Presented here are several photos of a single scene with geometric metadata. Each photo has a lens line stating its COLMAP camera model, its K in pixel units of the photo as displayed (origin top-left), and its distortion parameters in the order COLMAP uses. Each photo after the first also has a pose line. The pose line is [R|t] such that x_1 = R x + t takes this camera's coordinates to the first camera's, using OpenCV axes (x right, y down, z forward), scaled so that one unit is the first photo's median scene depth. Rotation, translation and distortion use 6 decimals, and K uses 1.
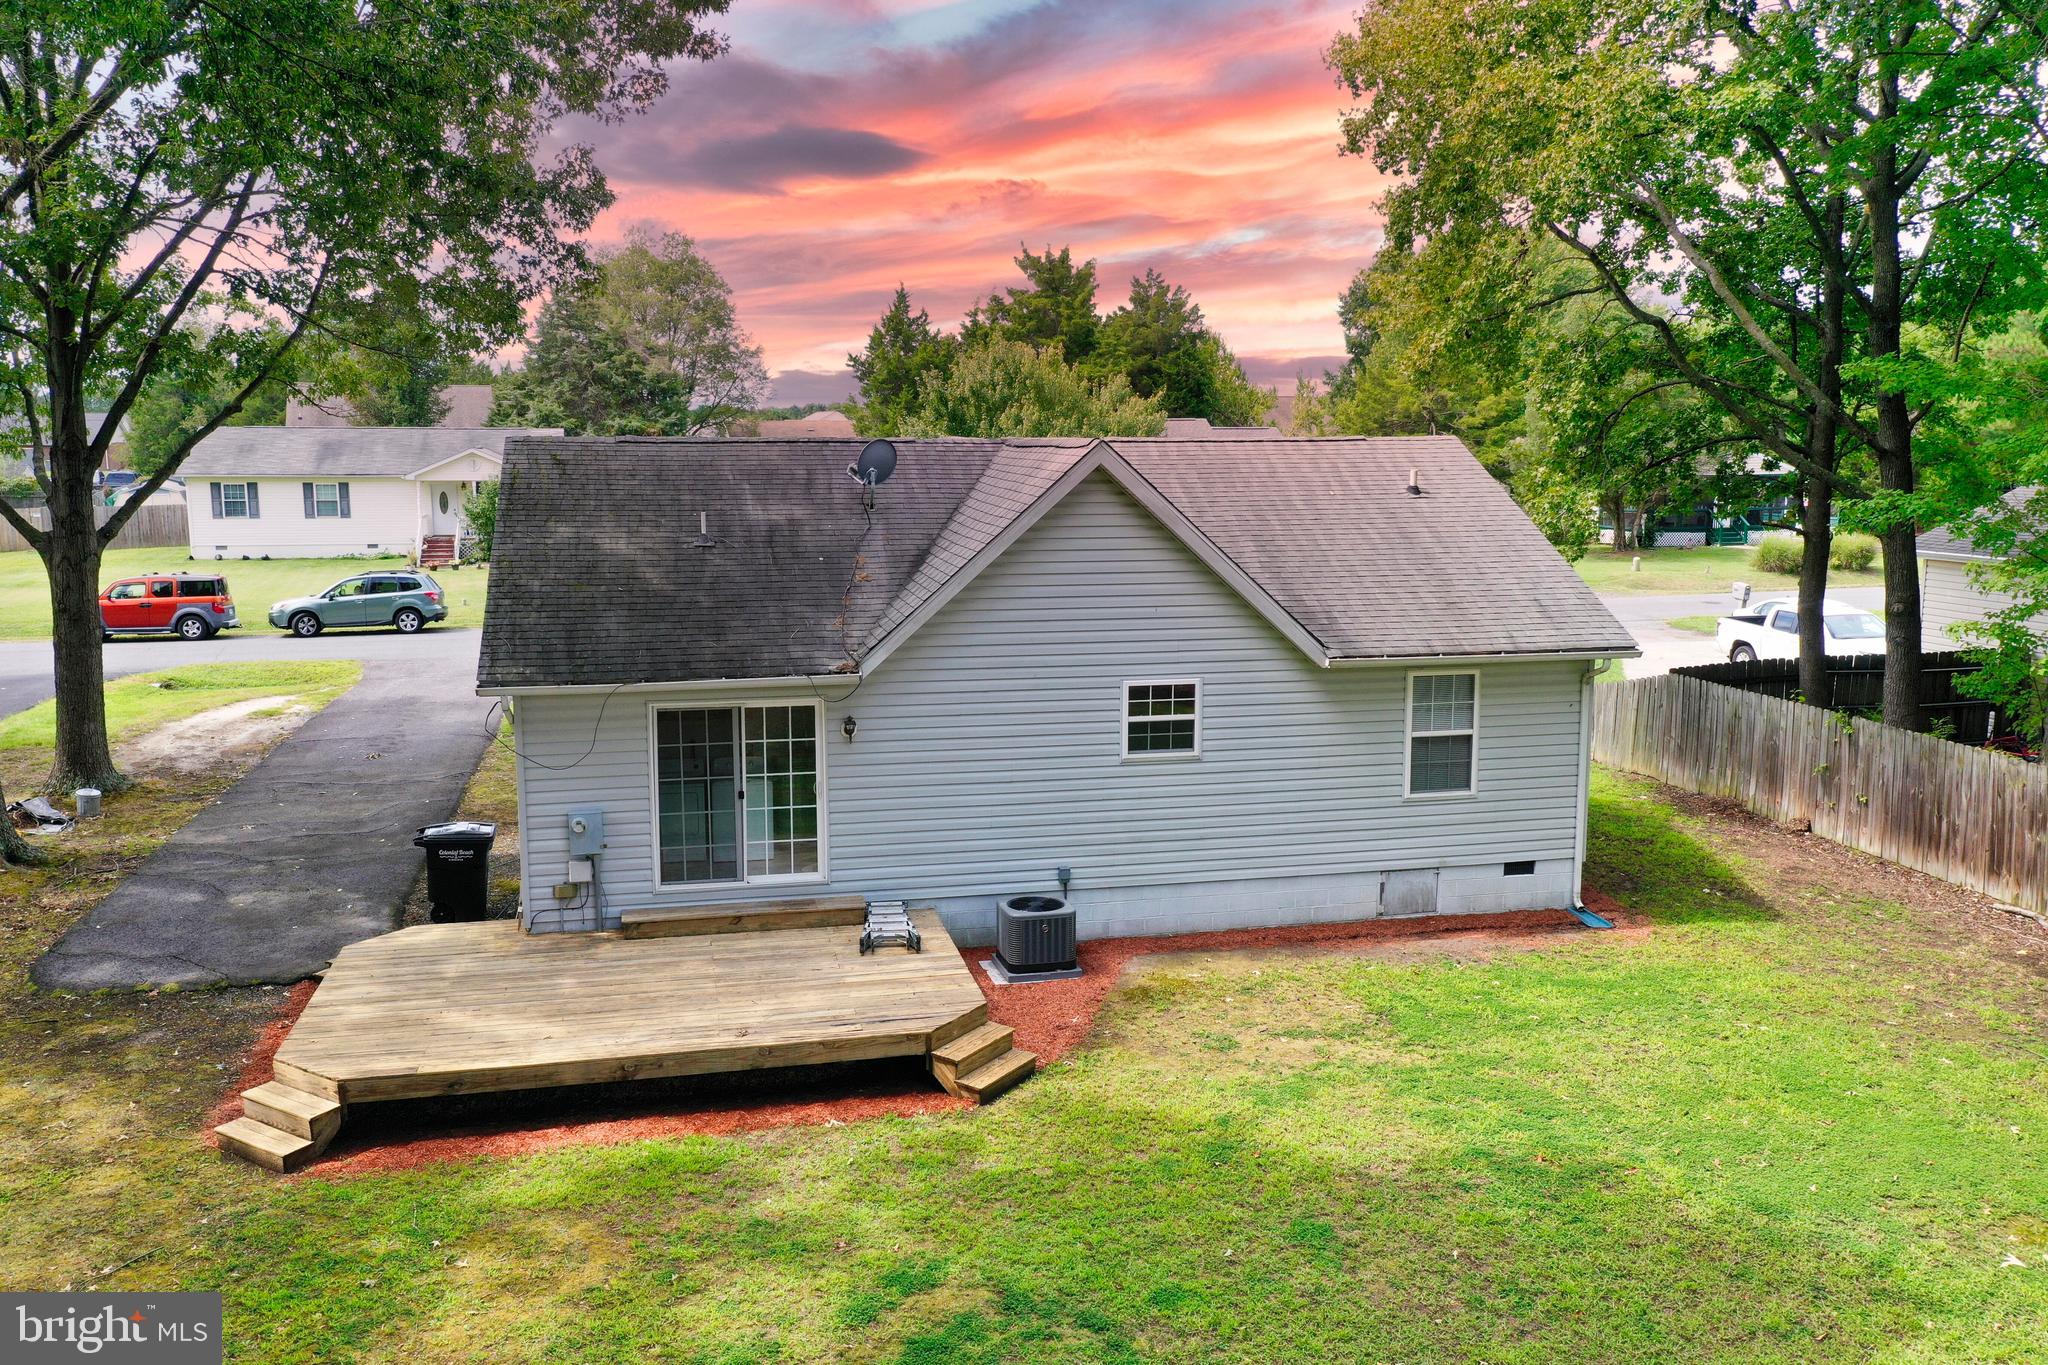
lens RADIAL K [[1613.9, 0, 1024.0], [0, 1613.9, 682.5], [0, 0, 1]] dist [0.020513, 0.002167]
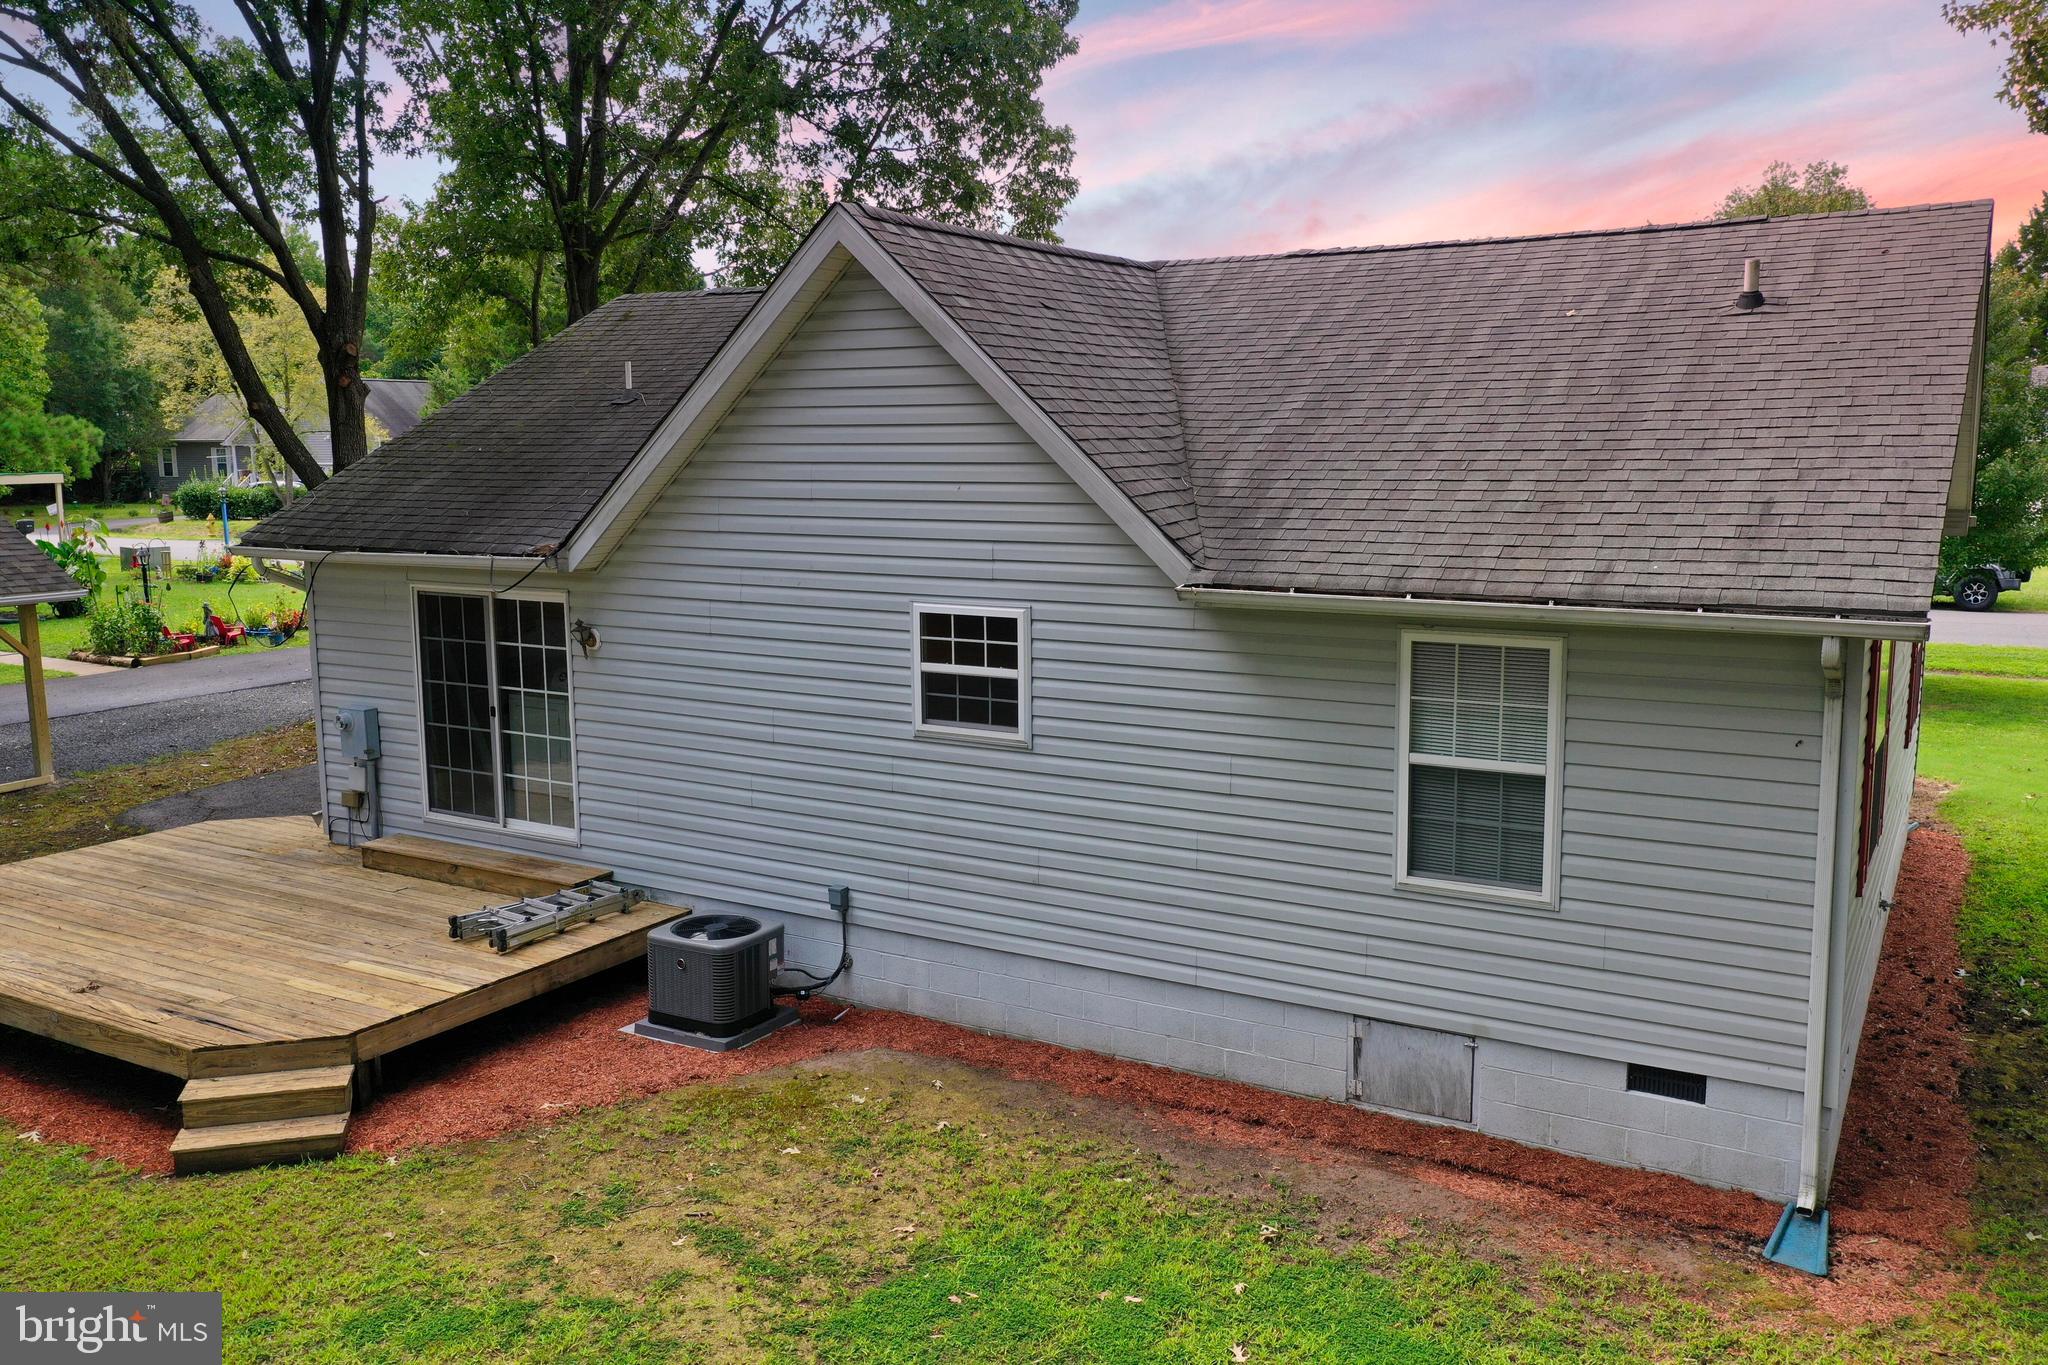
lens RADIAL K [[1630.5, 0, 1024.0], [0, 1630.5, 682.5], [0, 0, 1]] dist [0.012011, 0.011255]
pose [[0.729784, 0.097563, -0.676681, 0.512629], [-0.095940, 0.994586, 0.039929, 0.000282], [0.676913, 0.035781, 0.735193, 0.568798]]
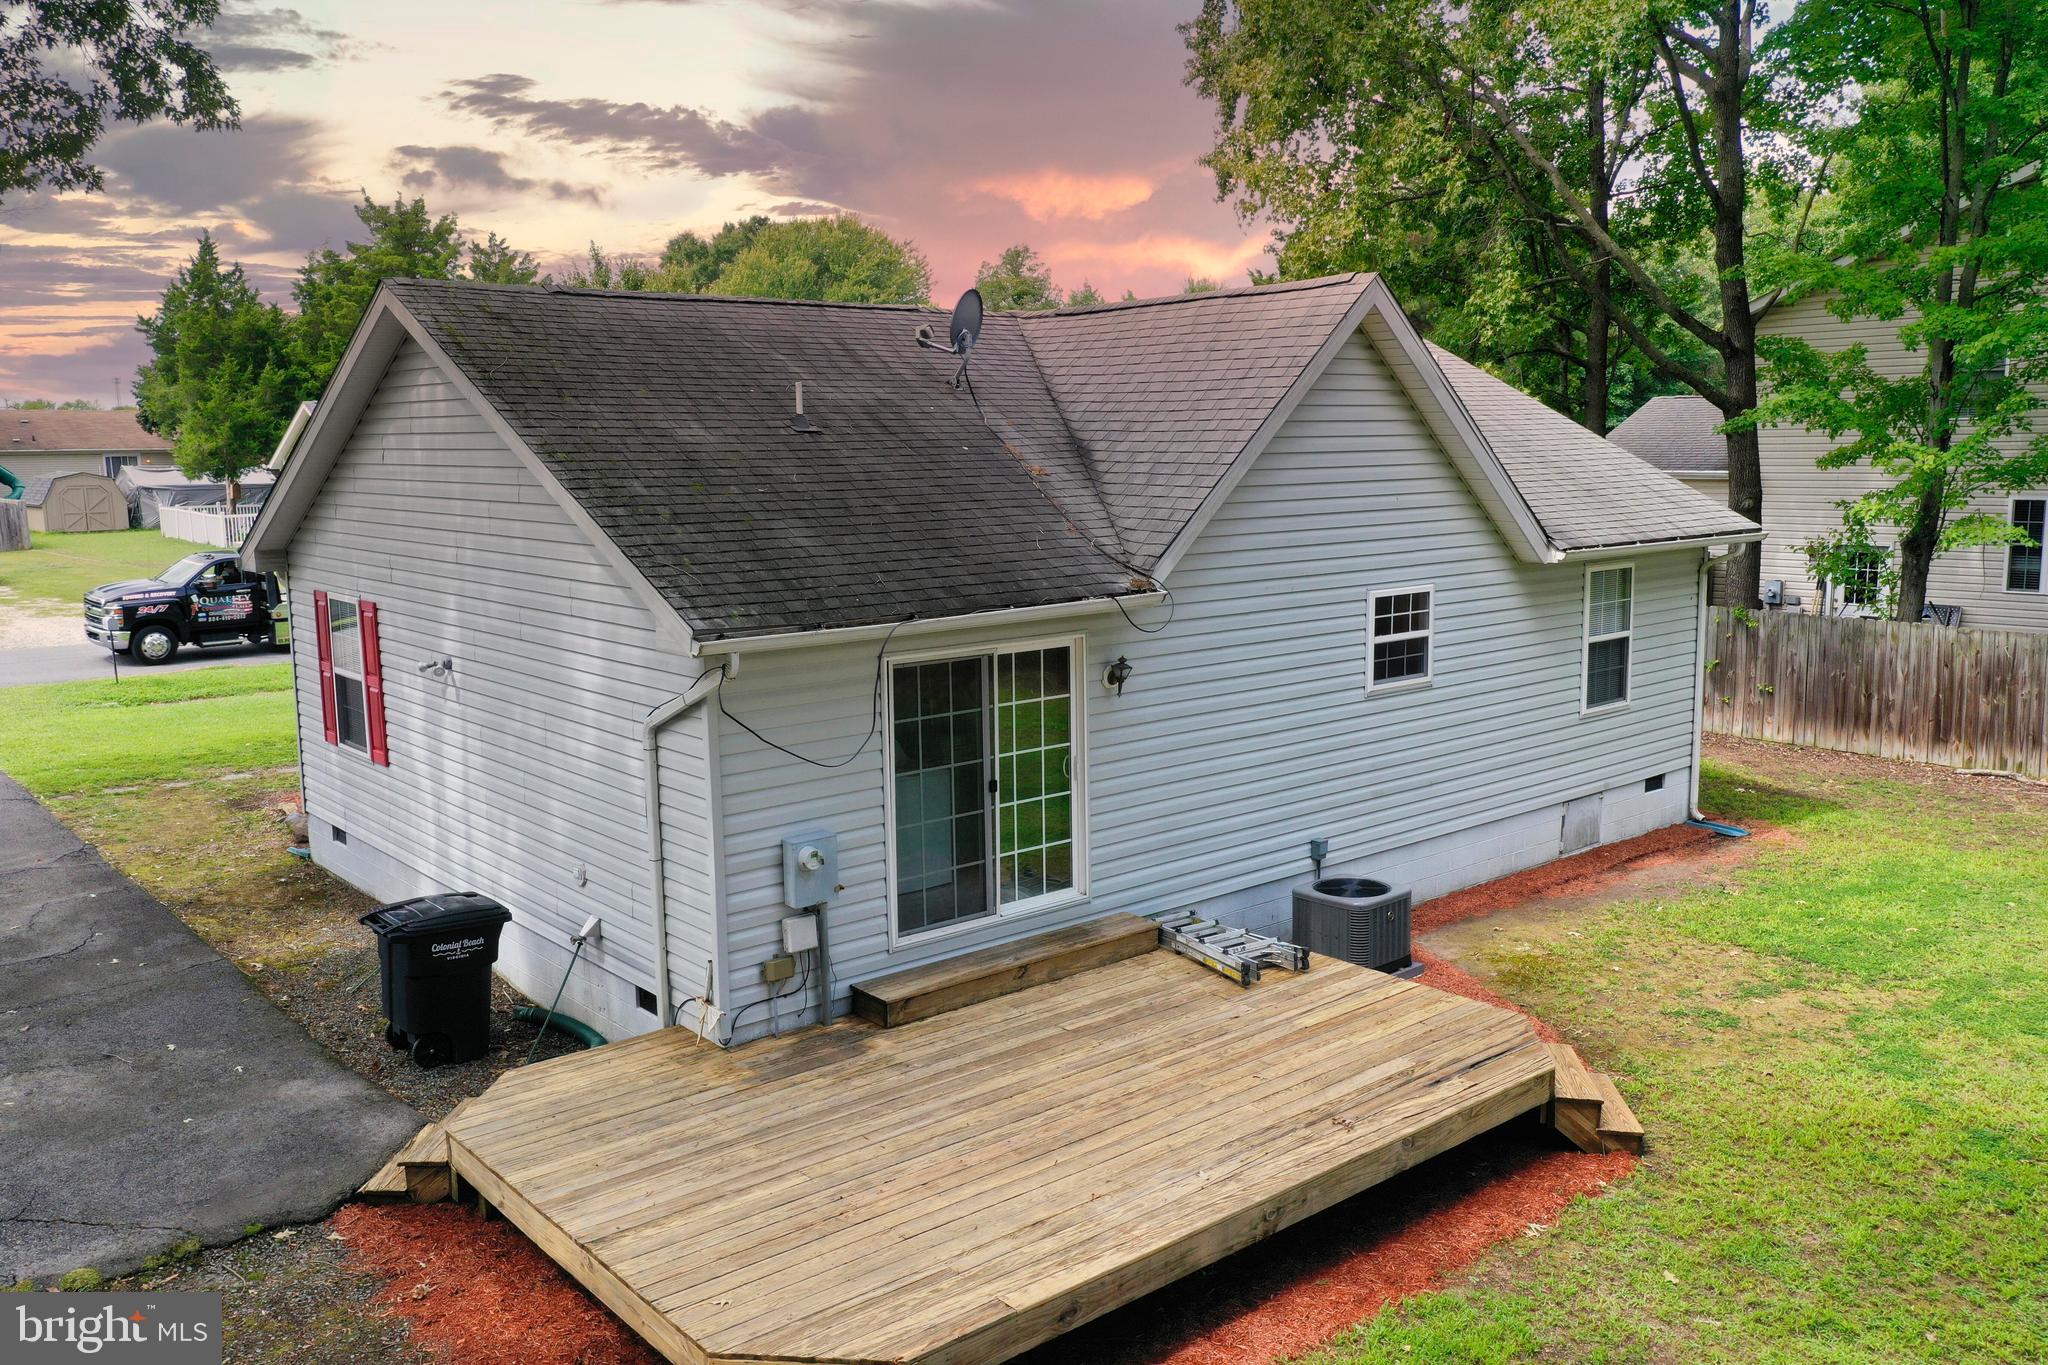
lens RADIAL K [[1625.6, 0, 1024.0], [0, 1625.6, 682.5], [0, 0, 1]] dist [0.008861, 0.010067]
pose [[0.888131, -0.081567, 0.452293, -0.442795], [0.084637, 0.996321, 0.013481, 0.018082], [-0.451729, 0.026308, 0.891767, 0.373640]]
